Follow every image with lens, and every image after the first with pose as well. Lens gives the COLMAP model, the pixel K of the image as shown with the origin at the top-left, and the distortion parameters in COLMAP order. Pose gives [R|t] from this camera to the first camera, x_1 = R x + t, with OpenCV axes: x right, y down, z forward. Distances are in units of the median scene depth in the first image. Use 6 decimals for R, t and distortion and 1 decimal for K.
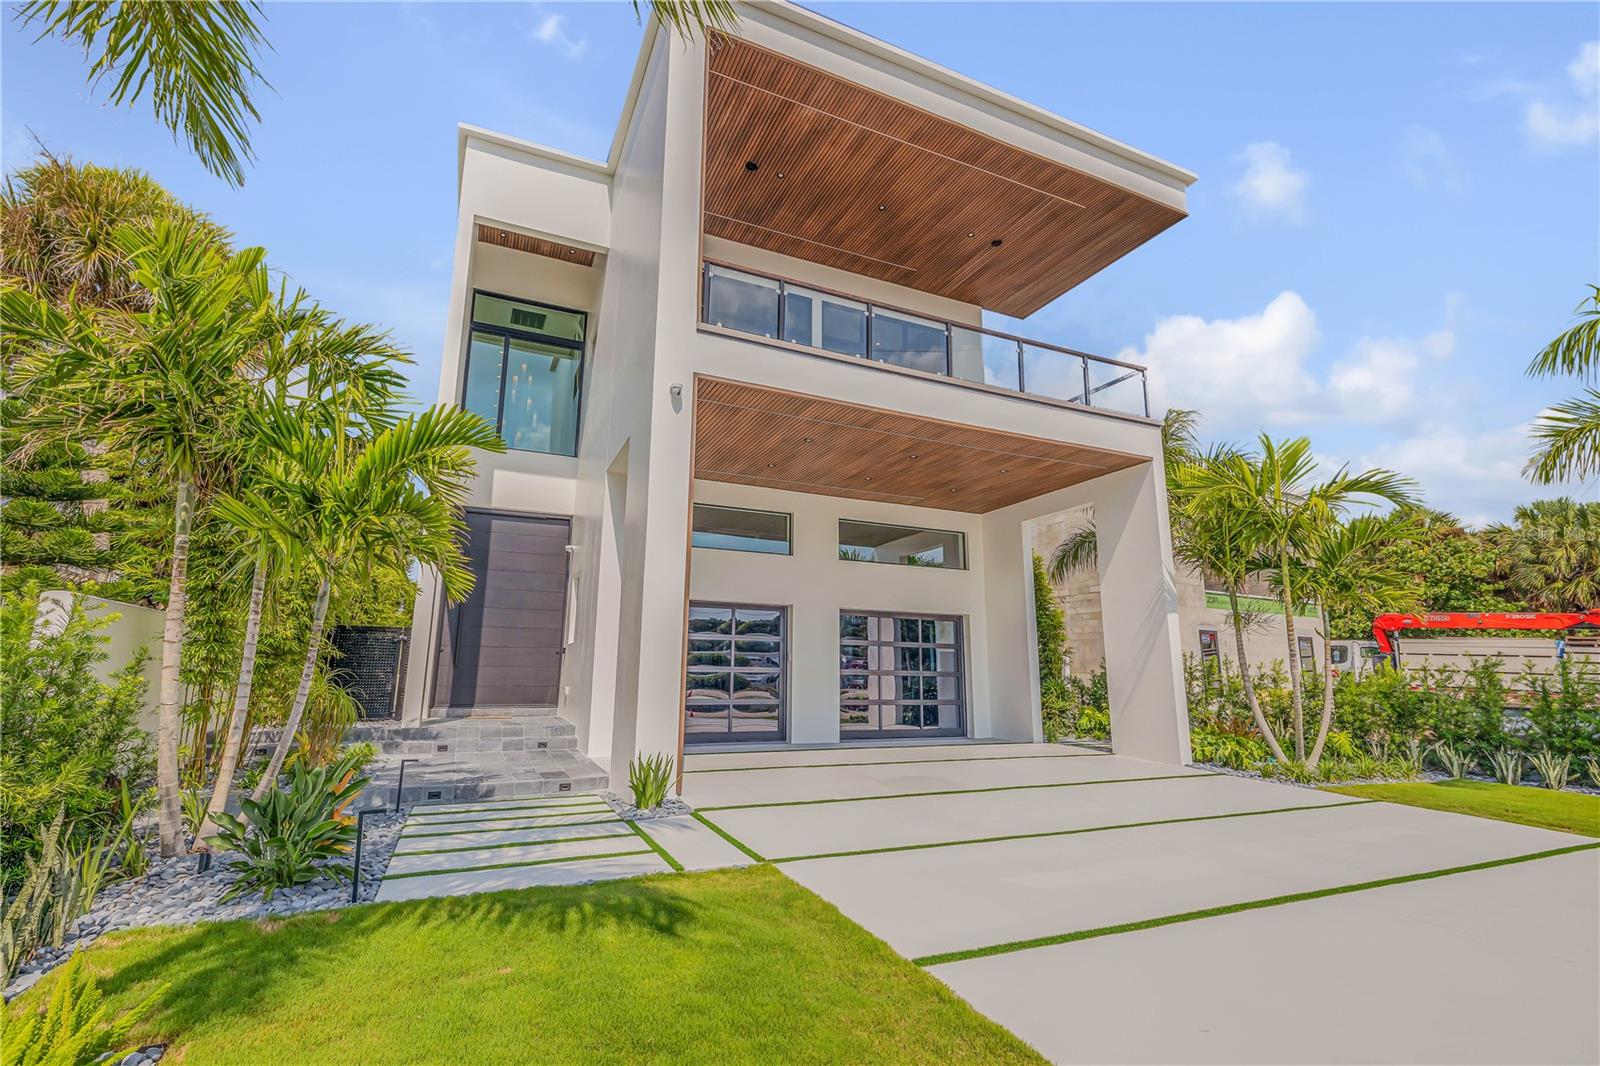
lens RADIAL K [[728.6, 0, 798.1], [0, 728.6, 529.3], [0, 0, 1]] dist [0.006161, -0.001325]
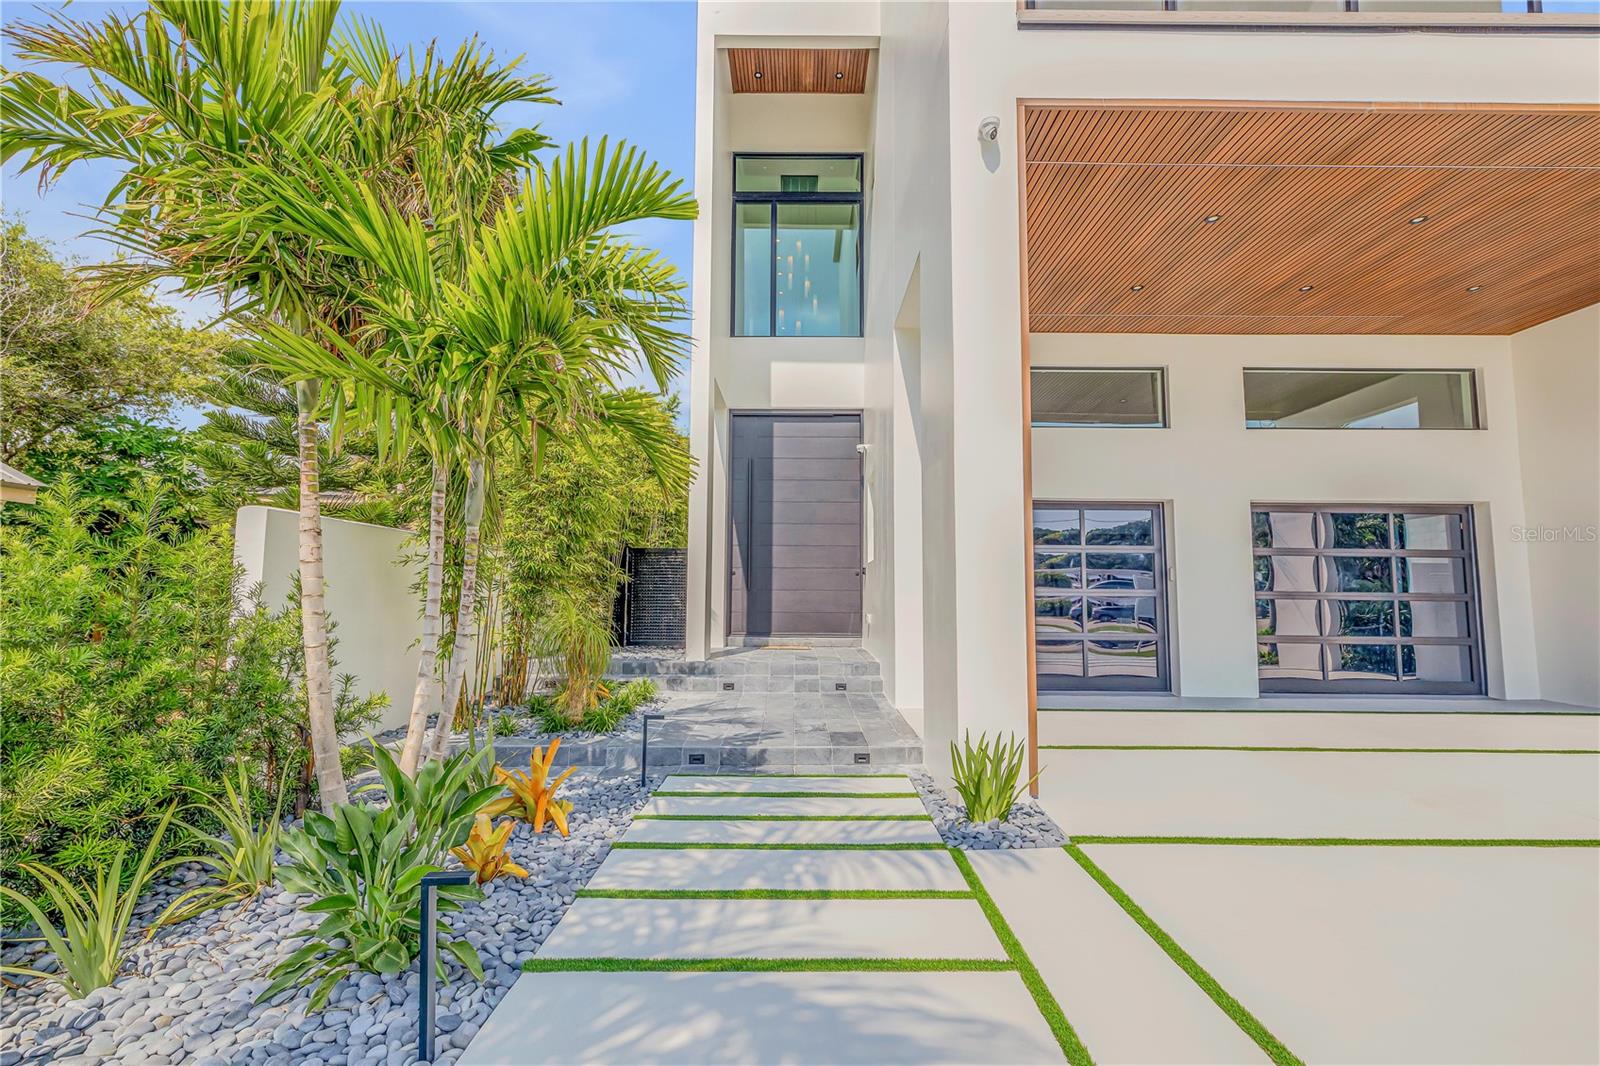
lens RADIAL K [[728.6, 0, 794.6], [0, 728.6, 533.3], [0, 0, 1]] dist [0.006161, -0.001325]
pose [[0.909580, -0.039464, -0.413652, -0.050346], [0.085034, 0.992091, 0.092333, 0.042440], [0.406736, -0.119159, 0.905741, 0.232077]]
